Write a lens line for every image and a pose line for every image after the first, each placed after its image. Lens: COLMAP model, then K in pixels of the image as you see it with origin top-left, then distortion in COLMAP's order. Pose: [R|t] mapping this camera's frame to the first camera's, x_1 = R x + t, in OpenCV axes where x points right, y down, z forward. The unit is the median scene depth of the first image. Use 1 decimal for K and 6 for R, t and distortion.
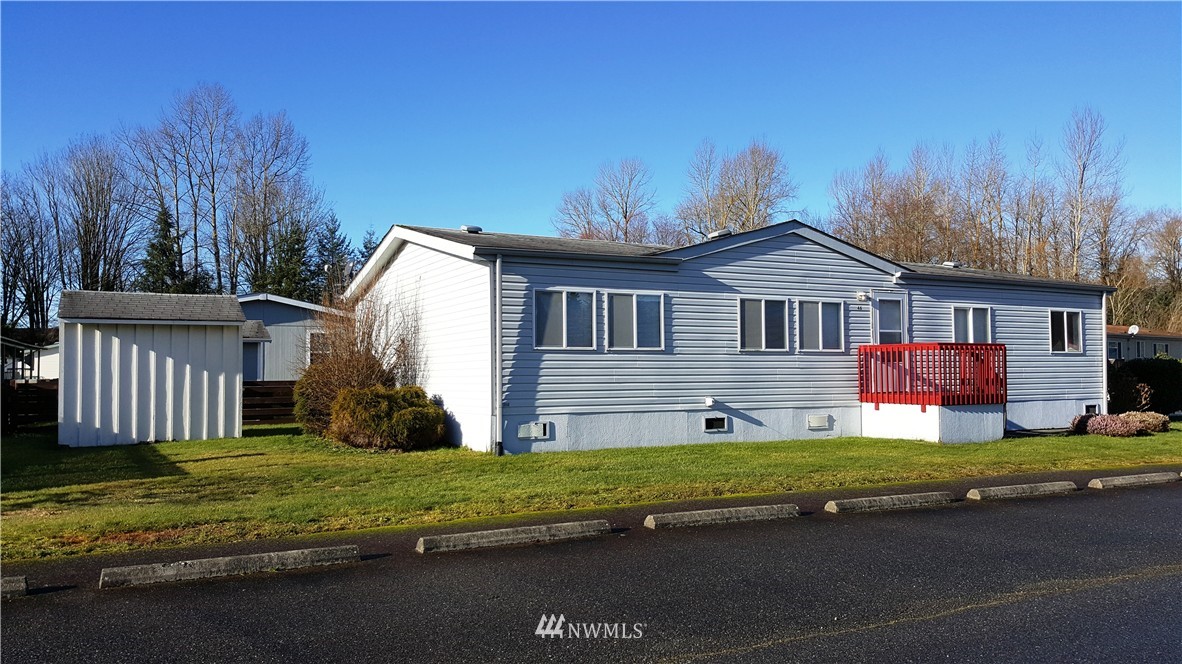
lens RADIAL K [[863.1, 0, 591.0], [0, 863.1, 332.0], [0, 0, 1]] dist [-0.004108, -0.004160]
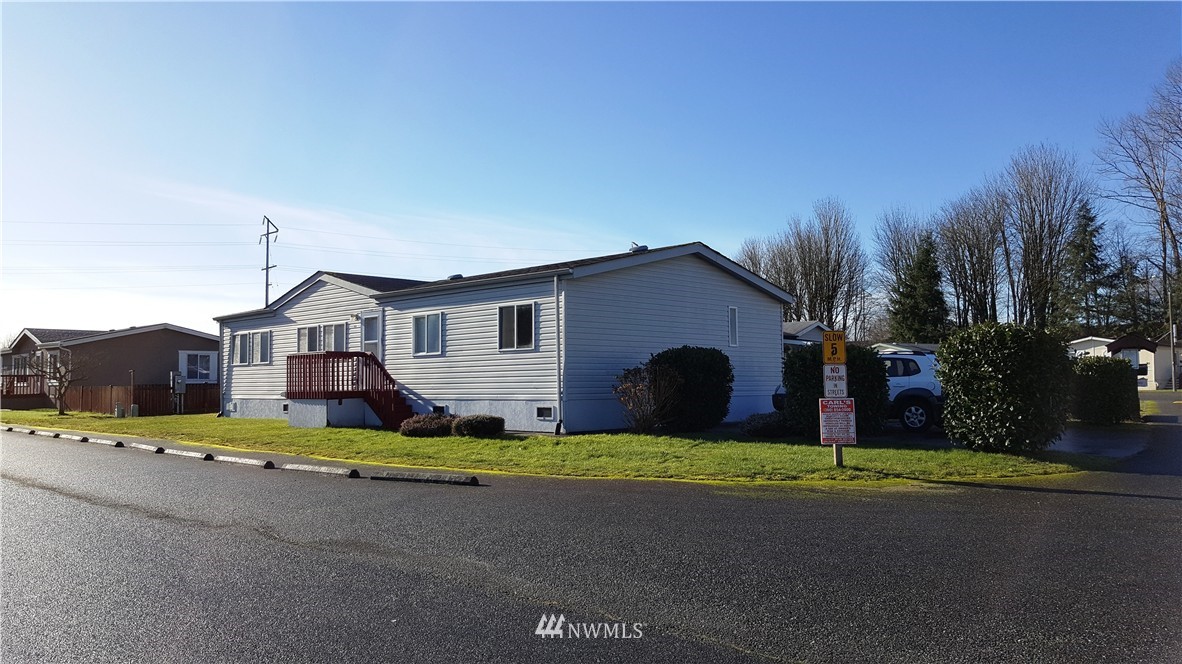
lens RADIAL K [[959.4, 0, 591.0], [0, 959.4, 332.0], [0, 0, 1]] dist [0.004757, -0.000172]
pose [[0.323658, -0.039614, -0.945345, 1.929366], [0.074517, 0.997087, -0.016269, 0.034436], [0.943235, -0.065179, 0.325667, 0.907101]]
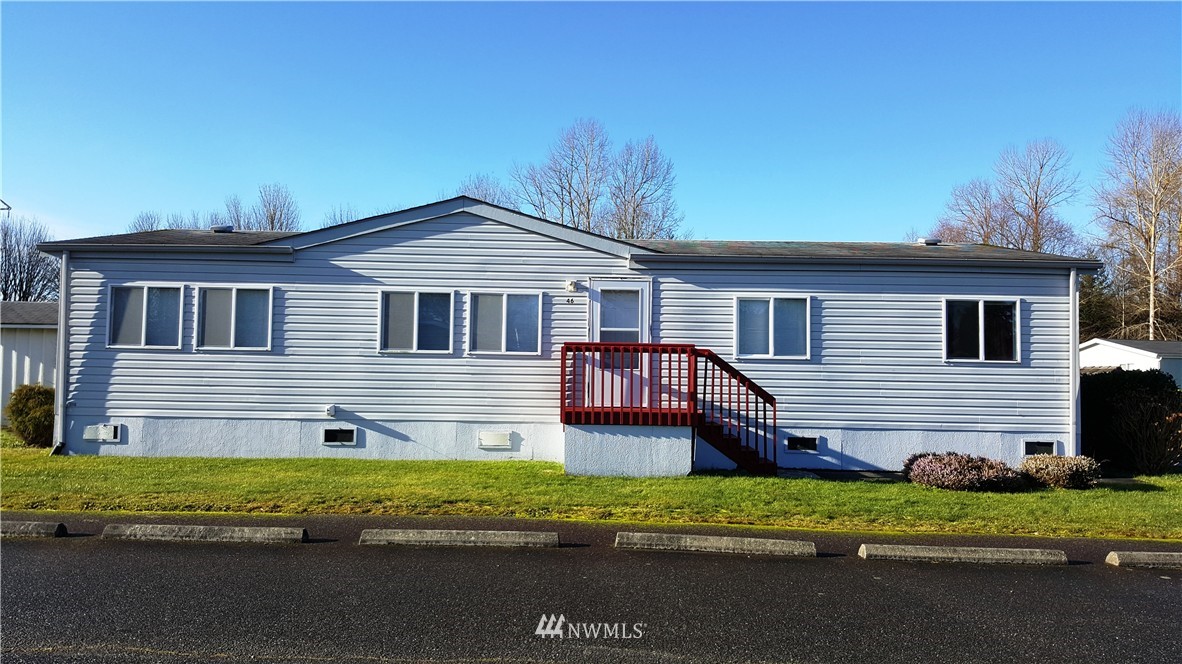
lens RADIAL K [[845.0, 0, 590.0], [0, 845.0, 345.2], [0, 0, 1]] dist [0.049723, -0.003945]
pose [[0.902100, 0.001574, -0.431525, 0.702523], [-0.000850, 0.999998, 0.001870, 0.012567], [0.431527, -0.001320, 0.902099, 0.317781]]
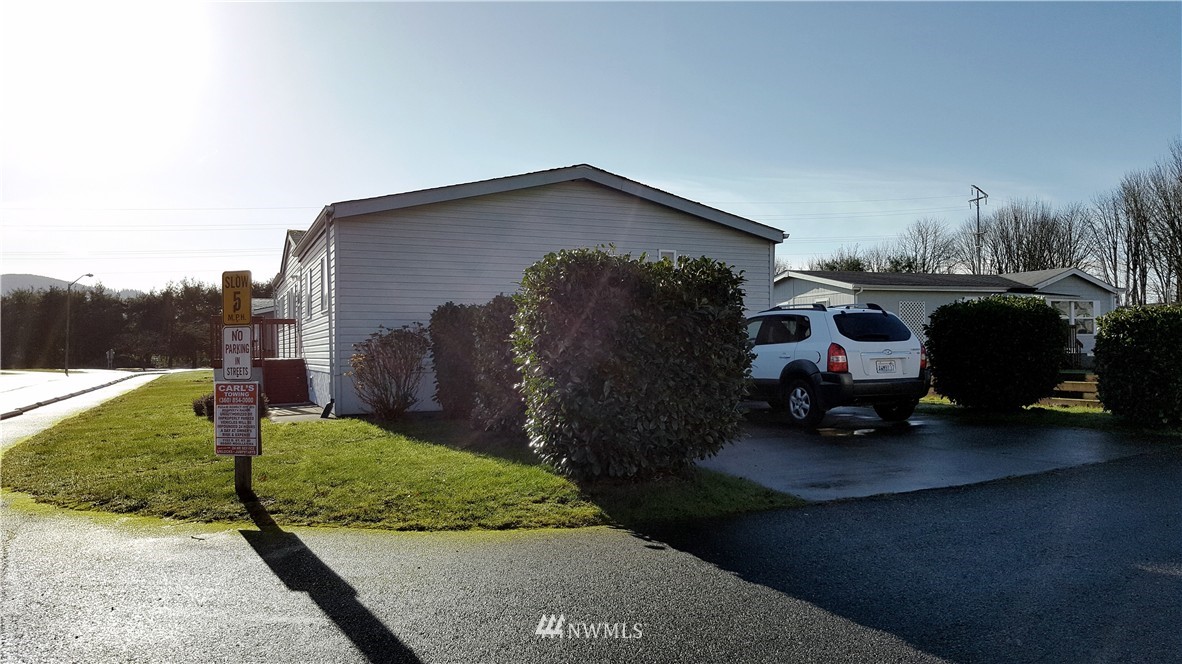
lens RADIAL K [[959.4, 0, 591.0], [0, 959.4, 332.0], [0, 0, 1]] dist [0.004757, -0.000172]
pose [[-0.063042, -0.005066, -0.997998, 1.712269], [0.084766, 0.996347, -0.010412, 0.087468], [0.994405, -0.085252, -0.062383, 1.574441]]
